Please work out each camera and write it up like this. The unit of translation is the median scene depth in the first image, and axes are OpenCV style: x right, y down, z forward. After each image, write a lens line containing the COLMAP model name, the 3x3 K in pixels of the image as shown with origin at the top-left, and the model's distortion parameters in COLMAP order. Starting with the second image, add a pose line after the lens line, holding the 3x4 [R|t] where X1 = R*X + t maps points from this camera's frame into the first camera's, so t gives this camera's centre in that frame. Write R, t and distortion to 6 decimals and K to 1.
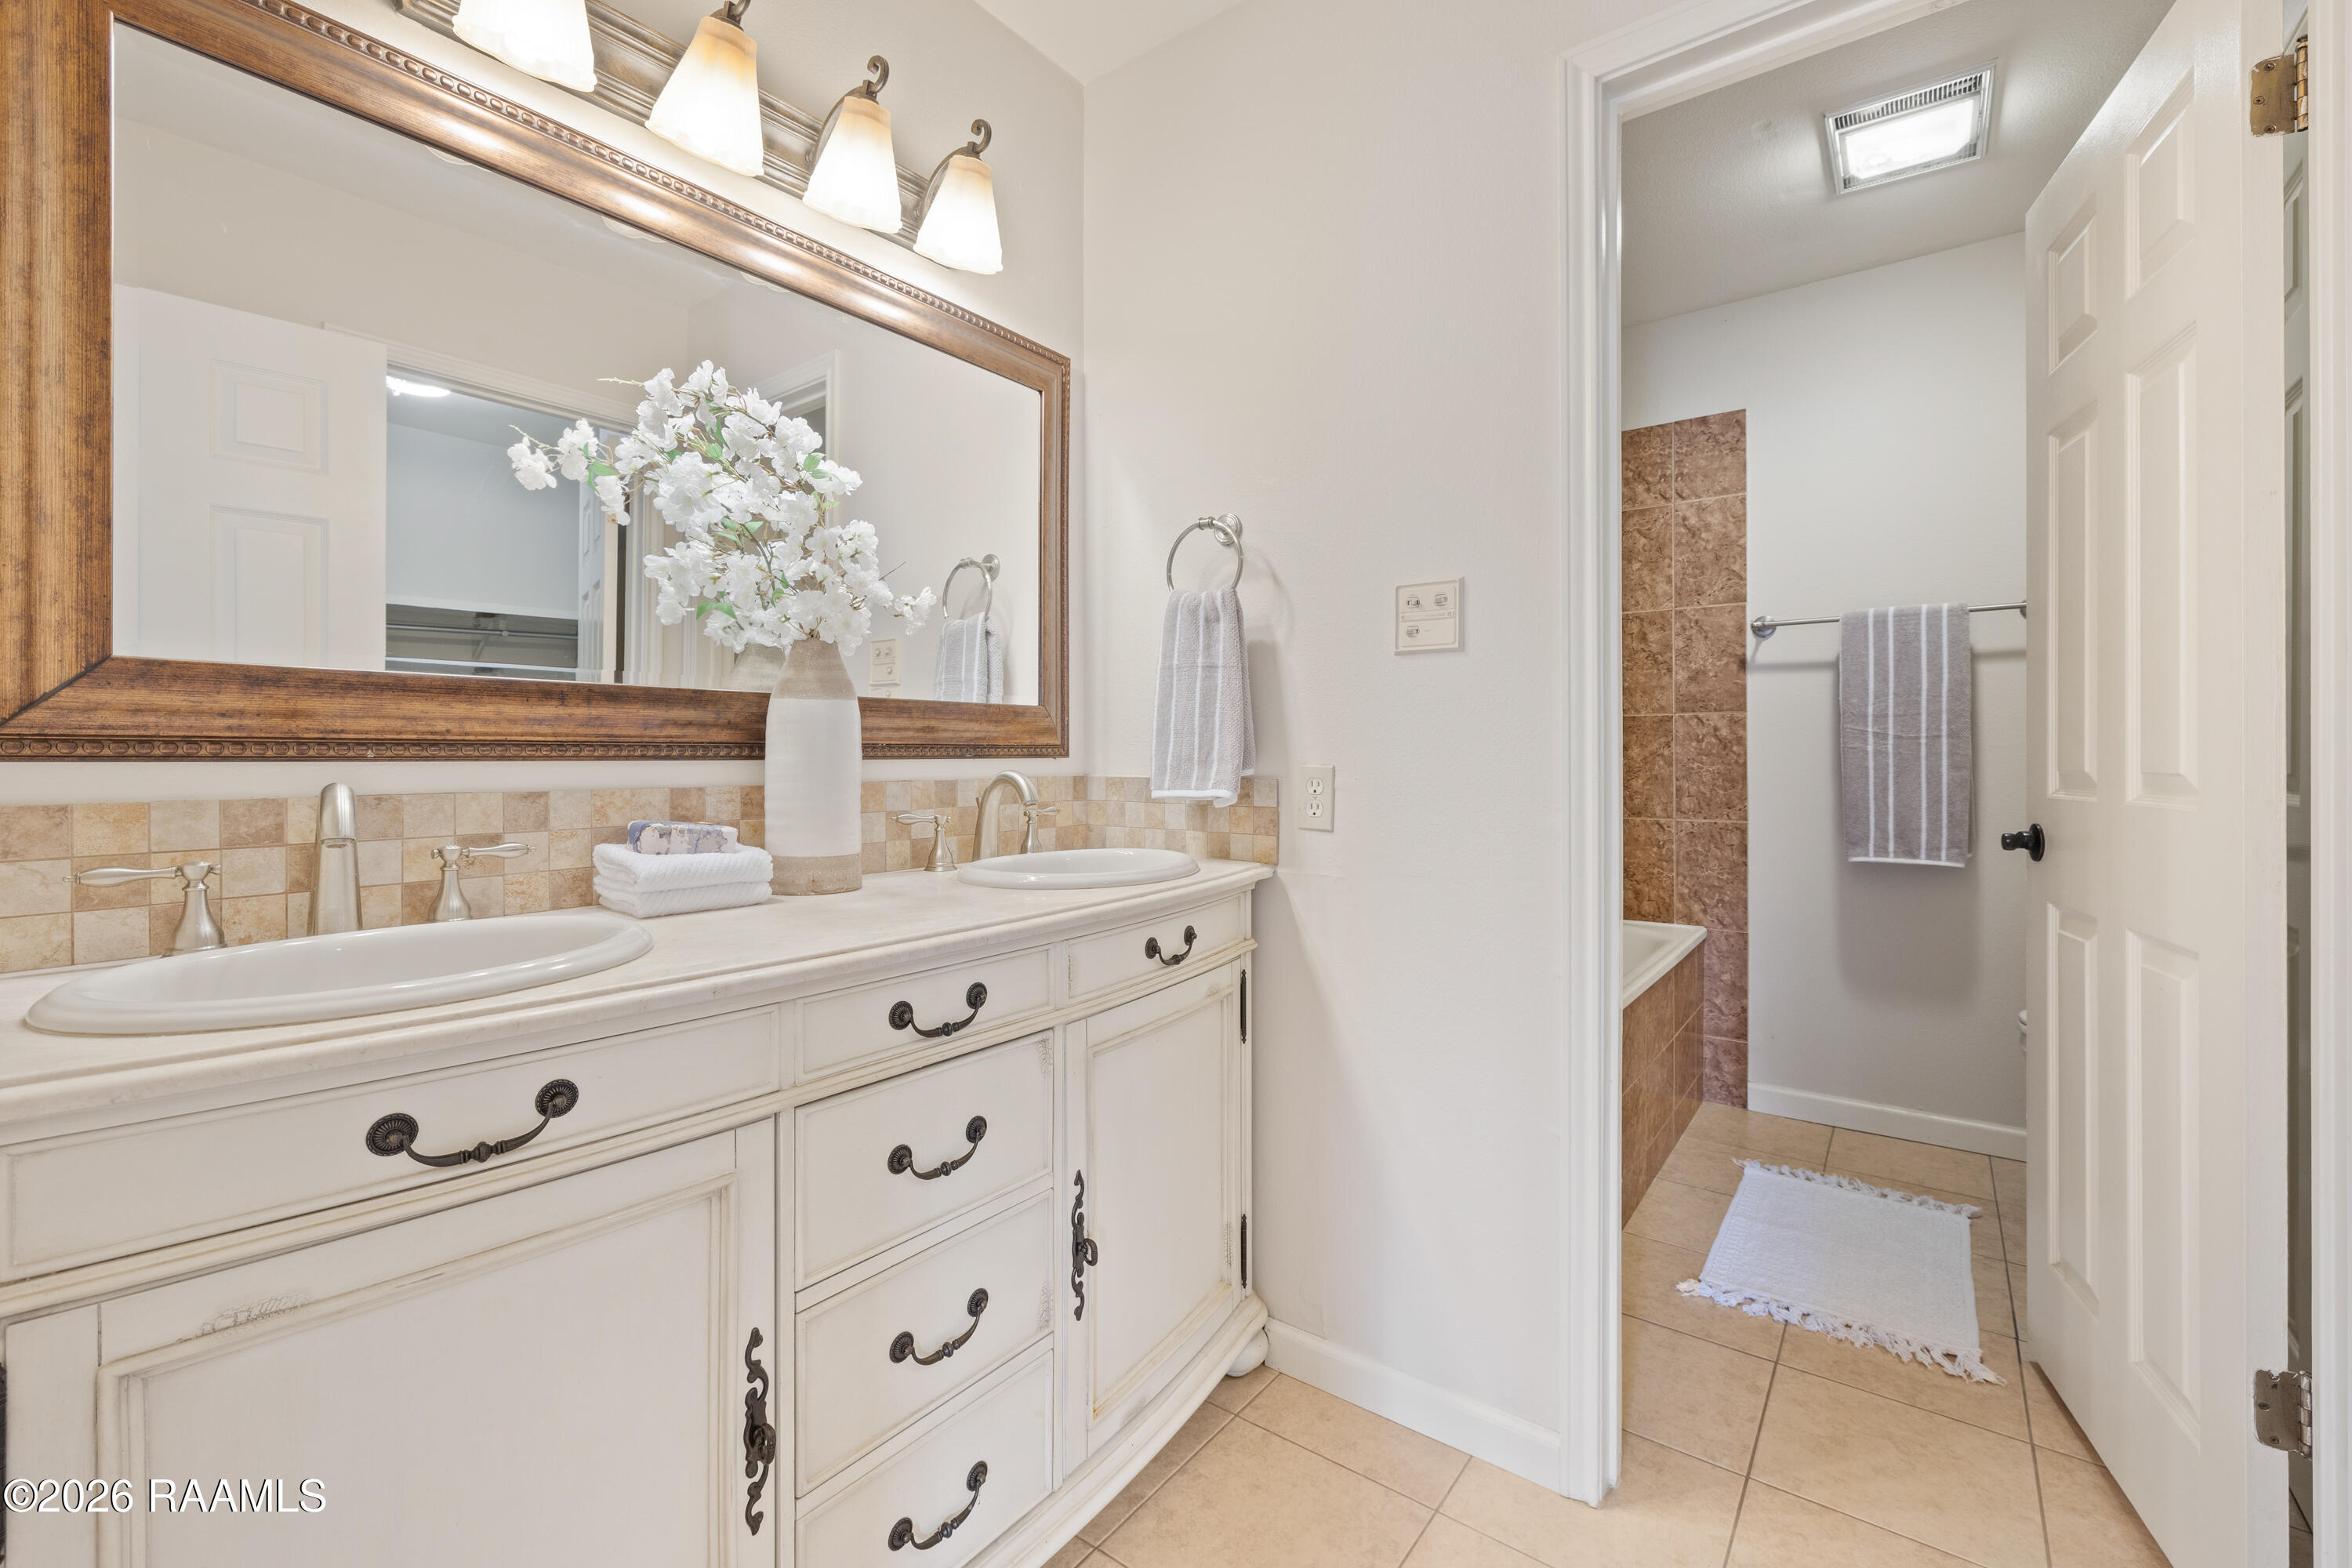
lens RADIAL K [[1008.2, 0, 1173.6], [0, 1008.2, 771.2], [0, 0, 1]] dist [0.001217, 0.000182]
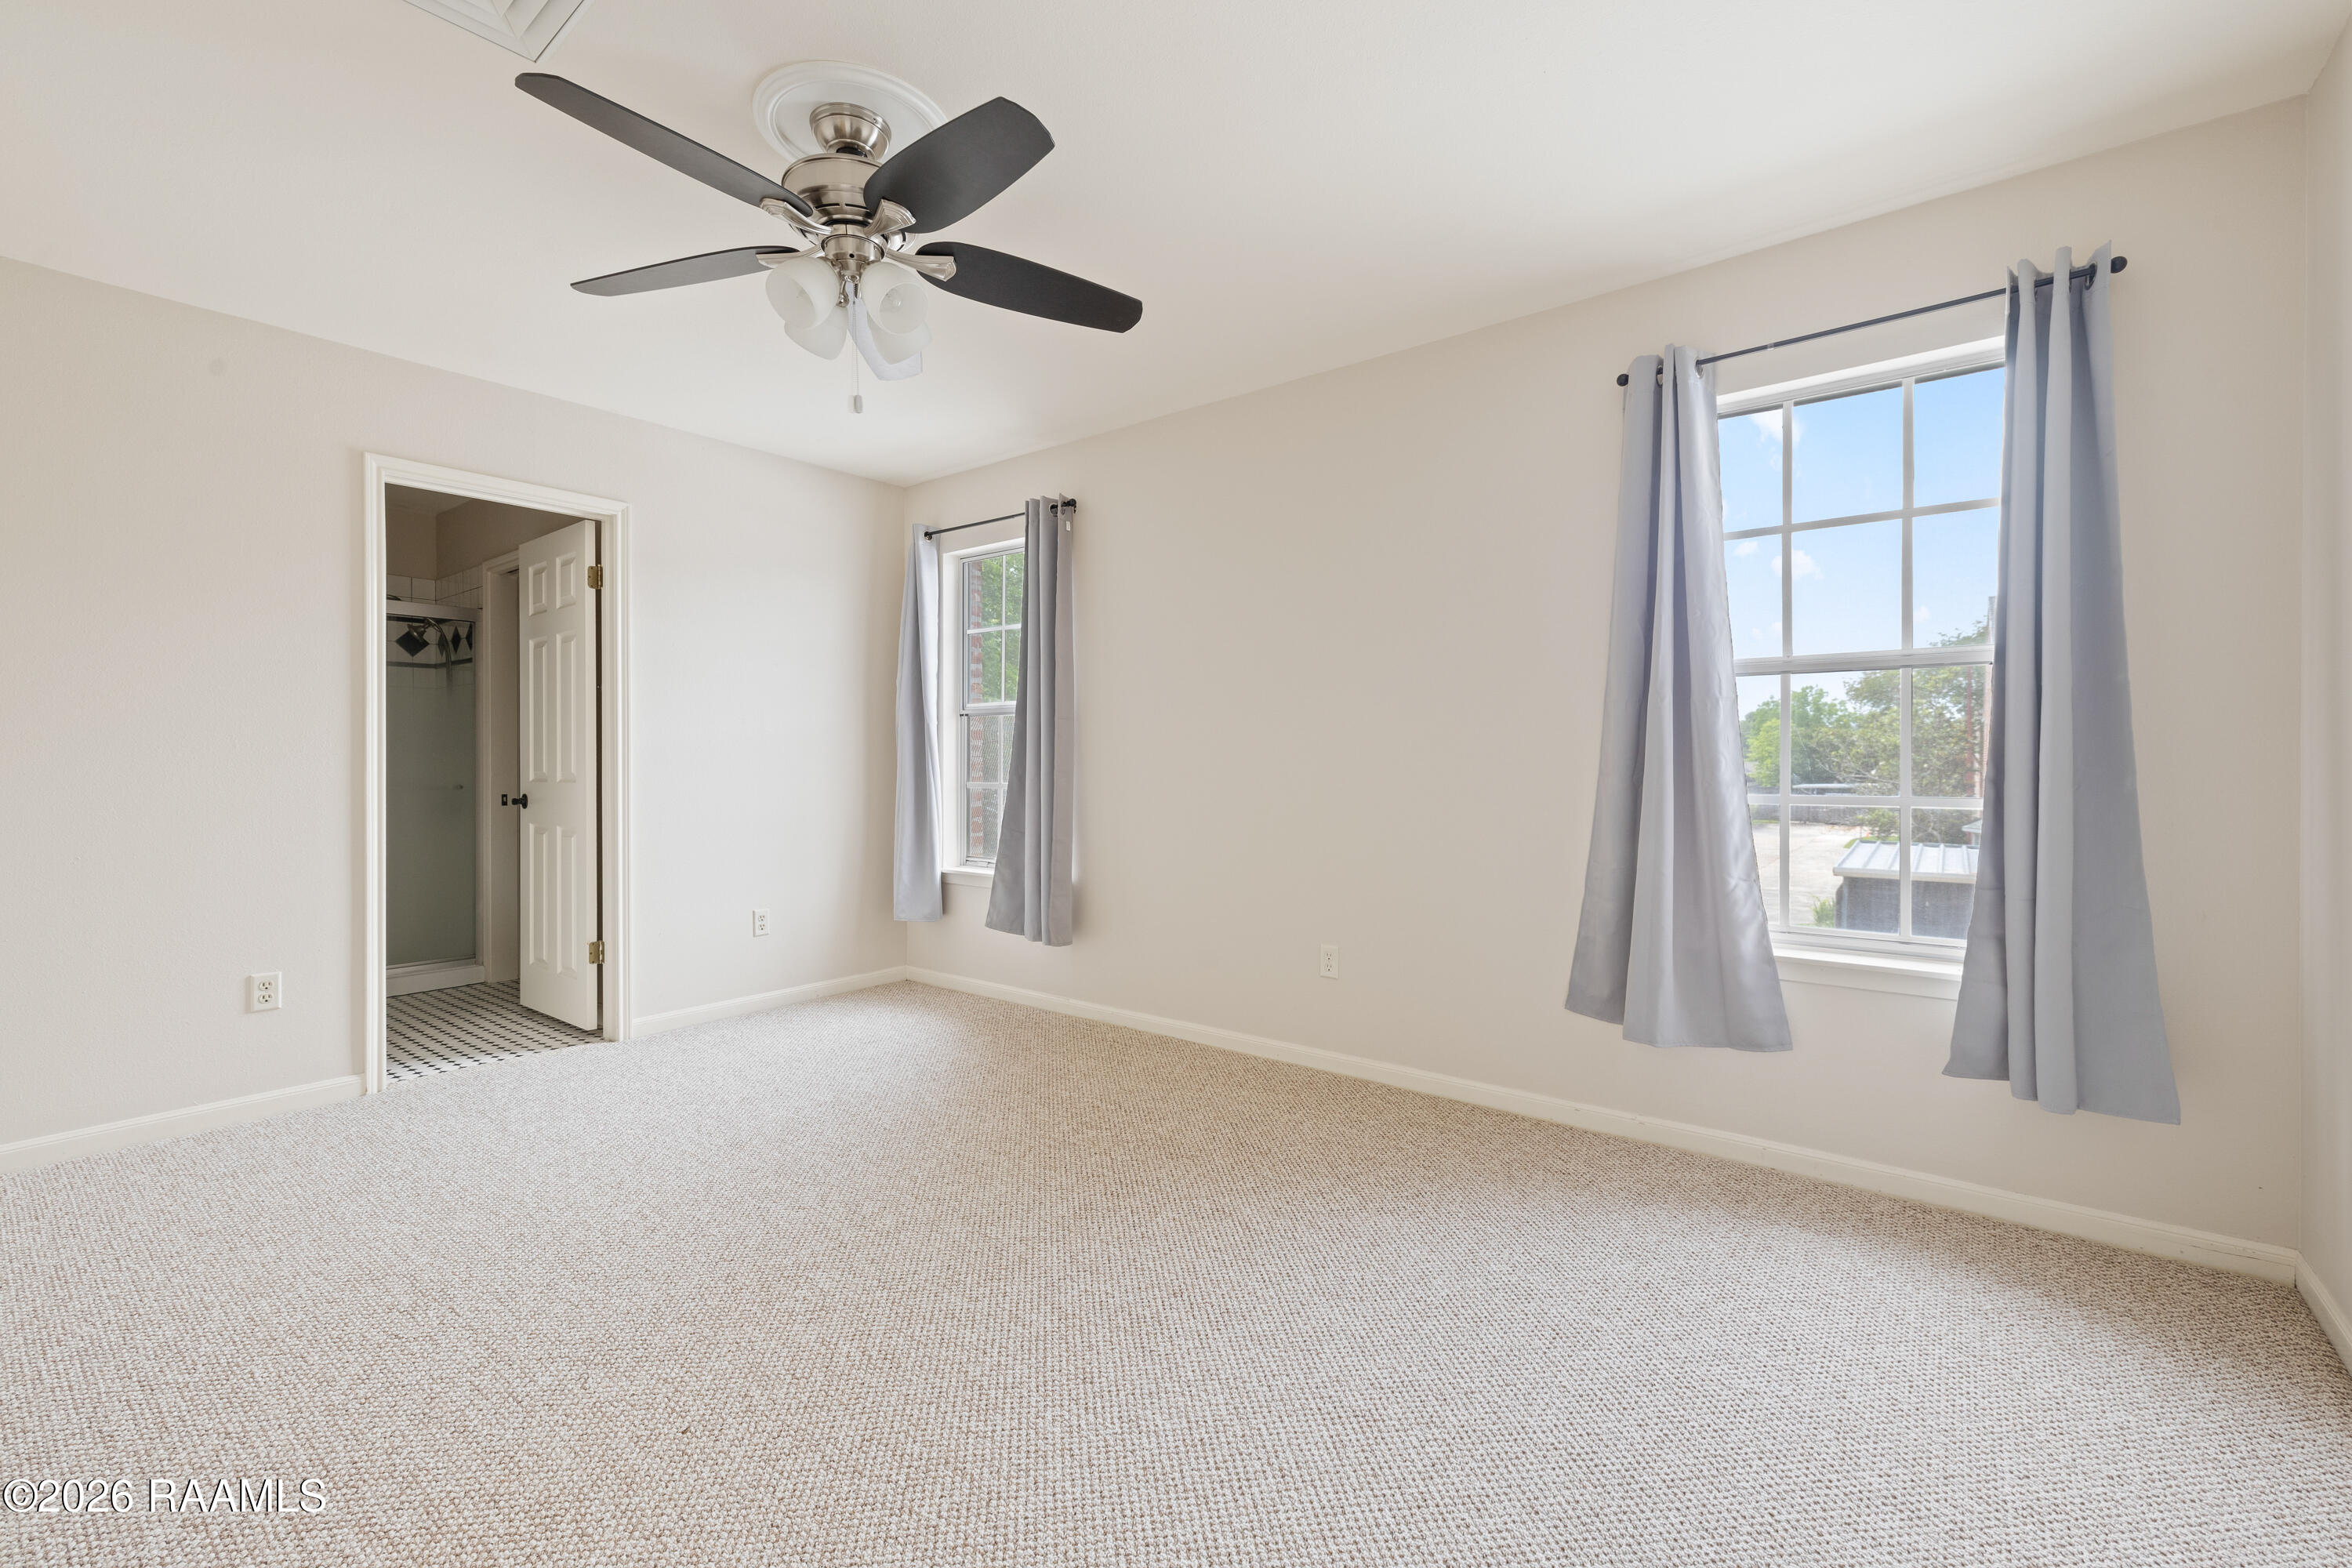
lens RADIAL K [[1021.5, 0, 1175.5], [0, 1021.5, 780.7], [0, 0, 1]] dist [0.000121, 0.000005]
pose [[0.260369, -0.002170, 0.965507, -1.599777], [-0.001608, 0.999995, 0.002681, 0.016494], [-0.965508, -0.002251, 0.260364, -1.658798]]
